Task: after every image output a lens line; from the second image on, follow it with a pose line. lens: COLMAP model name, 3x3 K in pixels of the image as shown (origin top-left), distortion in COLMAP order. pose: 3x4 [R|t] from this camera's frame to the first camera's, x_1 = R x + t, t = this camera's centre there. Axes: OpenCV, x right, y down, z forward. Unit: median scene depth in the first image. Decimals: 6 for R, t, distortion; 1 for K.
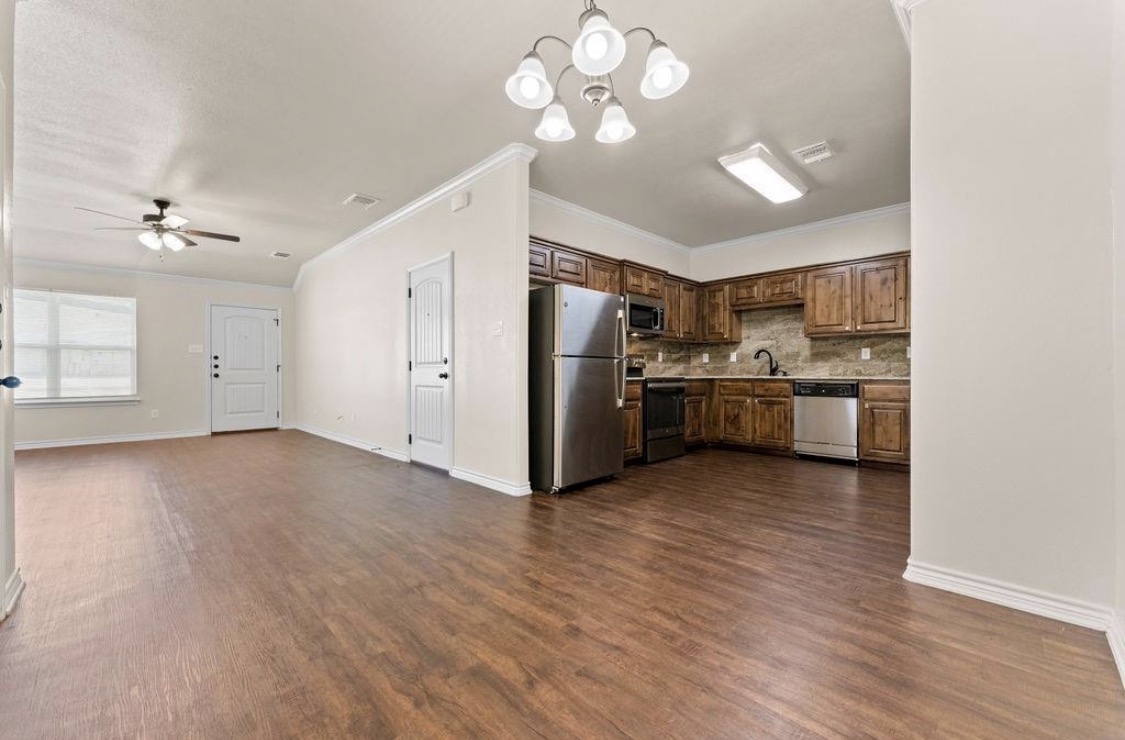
lens RADIAL K [[448.7, 0, 561.9], [0, 448.7, 373.2], [0, 0, 1]] dist [-0.000018, -0.000033]
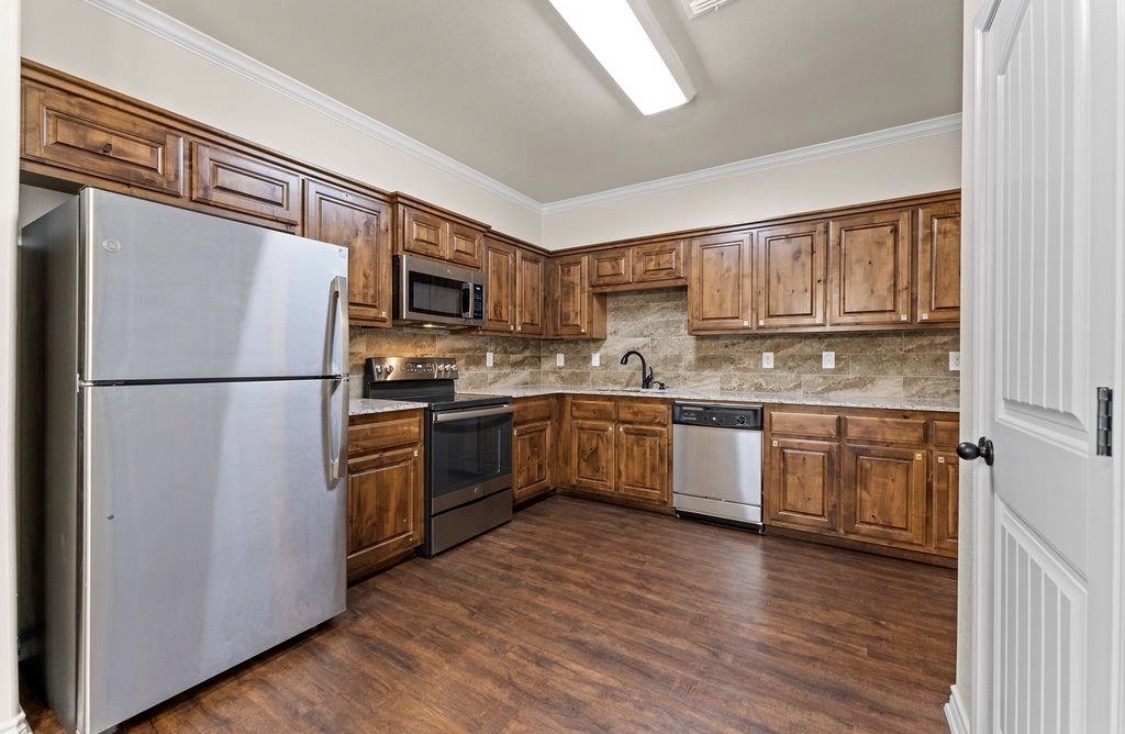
lens RADIAL K [[454.2, 0, 560.5], [0, 454.2, 362.9], [0, 0, 1]] dist [0.000354, -0.000068]
pose [[0.974817, 0.002649, 0.222990, 0.193224], [-0.003700, 0.999984, 0.004298, -0.038700], [-0.222975, -0.005015, 0.974811, 0.361093]]
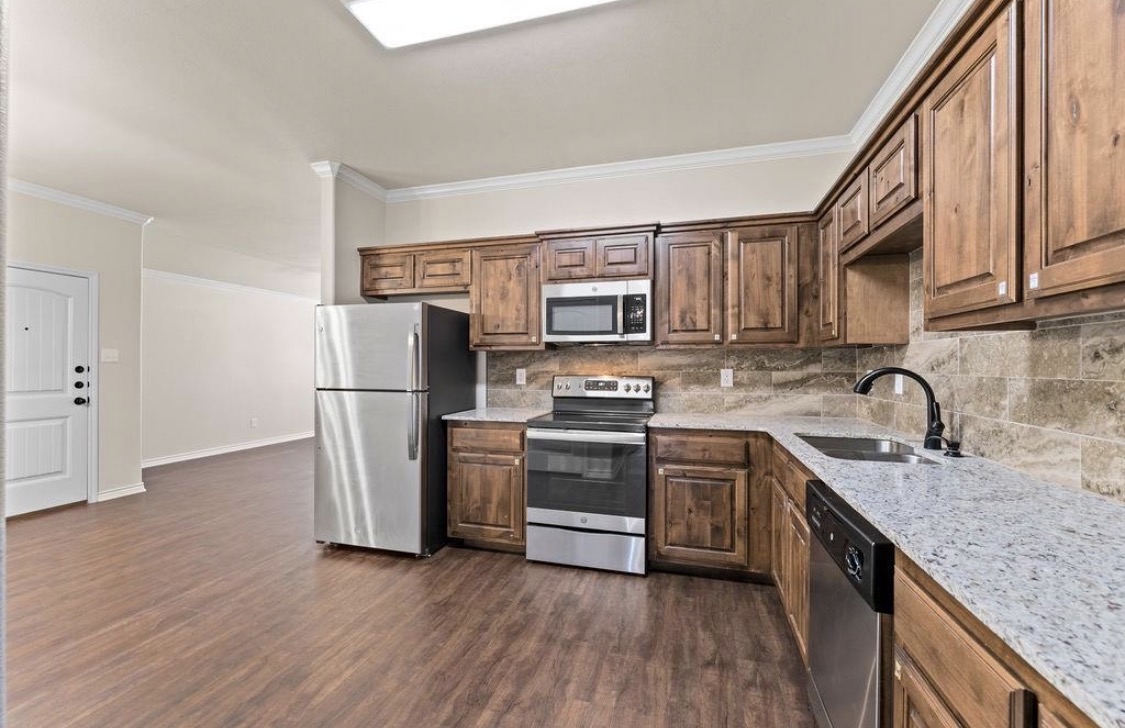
lens RADIAL K [[456.8, 0, 562.5], [0, 456.8, 364.0], [0, 0, 1]] dist [-0.002688, -0.000213]
pose [[0.496665, -0.001220, -0.867941, 0.660777], [-0.003329, 0.999989, -0.003310, -0.056280], [0.867936, 0.004533, 0.496656, 0.642026]]
